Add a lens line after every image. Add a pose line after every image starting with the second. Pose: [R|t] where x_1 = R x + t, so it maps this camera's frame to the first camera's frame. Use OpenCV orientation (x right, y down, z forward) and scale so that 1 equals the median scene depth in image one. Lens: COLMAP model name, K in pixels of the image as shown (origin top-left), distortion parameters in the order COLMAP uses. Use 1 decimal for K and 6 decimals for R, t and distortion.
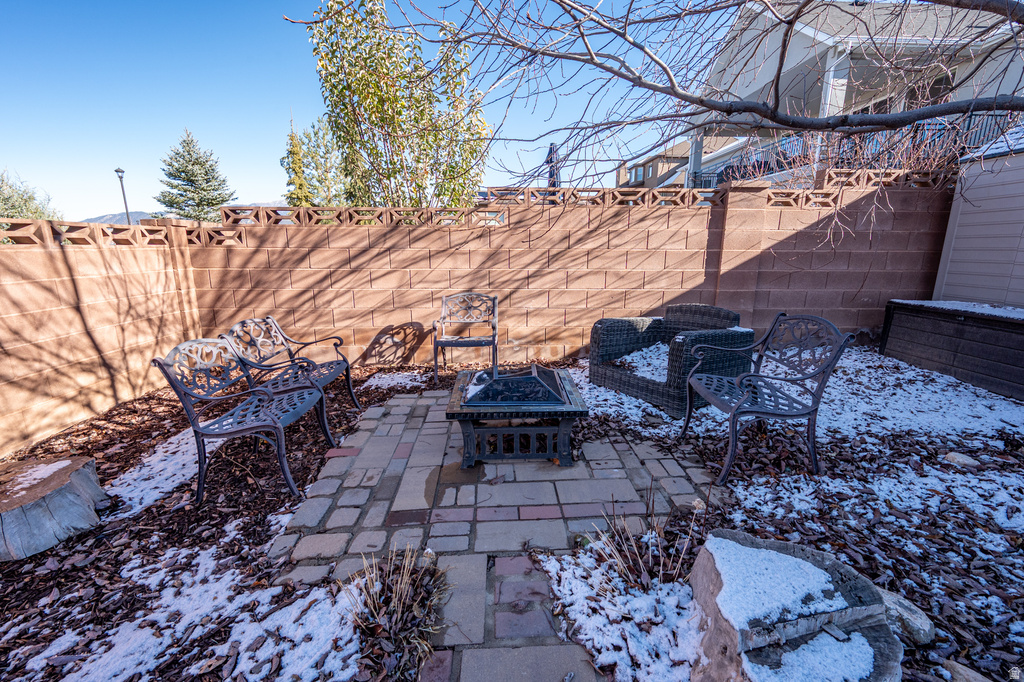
lens RADIAL K [[460.0, 0, 512.0], [0, 460.0, 341.0], [0, 0, 1]] dist [0.003478, 0.000476]
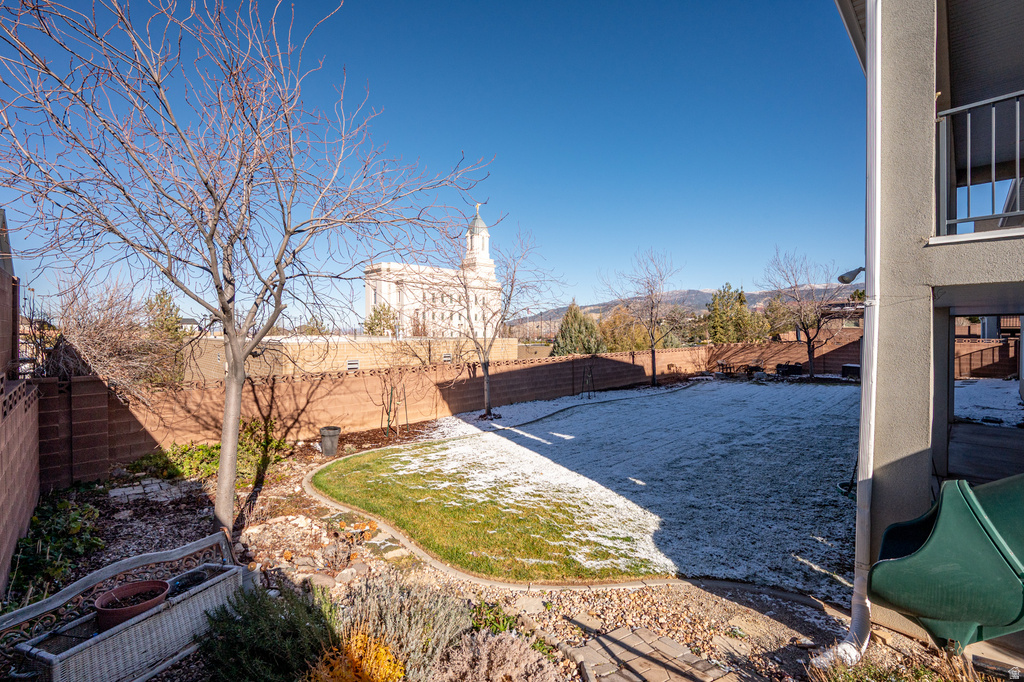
lens RADIAL K [[460.0, 0, 512.0], [0, 460.0, 341.0], [0, 0, 1]] dist [0.003478, 0.000476]
pose [[0.674060, 0.007842, -0.738635, 2.014463], [-0.145628, 0.981729, -0.122474, 0.785760], [0.724179, 0.190121, 0.662887, -4.851387]]
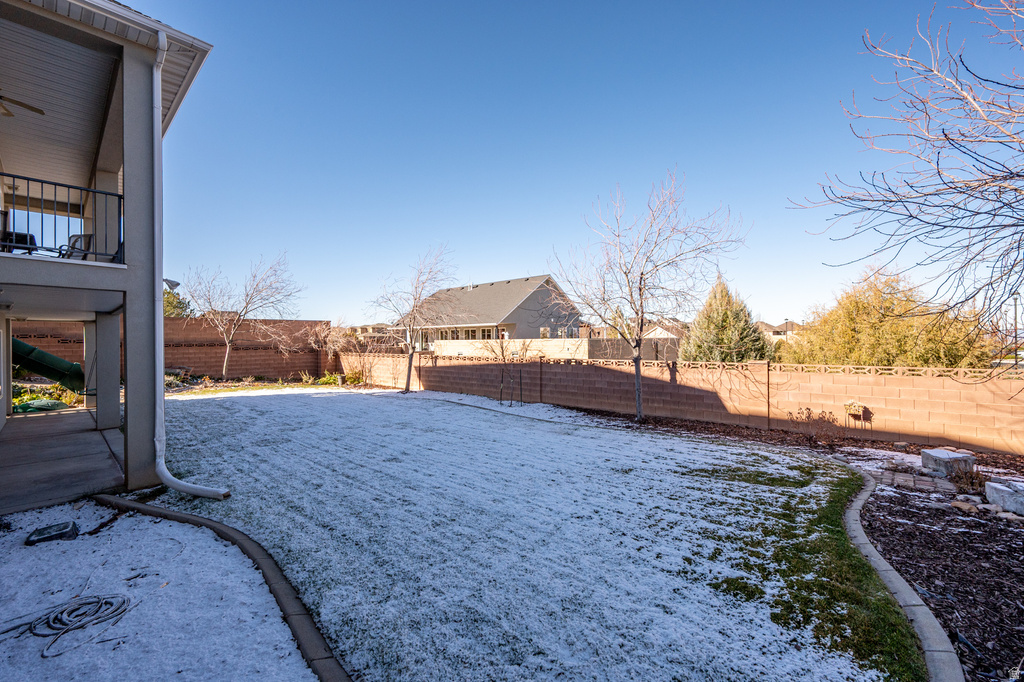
lens RADIAL K [[432.3, 0, 512.0], [0, 432.3, 341.0], [0, 0, 1]] dist [0.000664, 0.000480]
pose [[-0.722618, -0.004766, -0.691231, 1.783937], [-0.140612, 0.980082, 0.140239, -0.173593], [0.676795, 0.198534, -0.708896, 0.179958]]
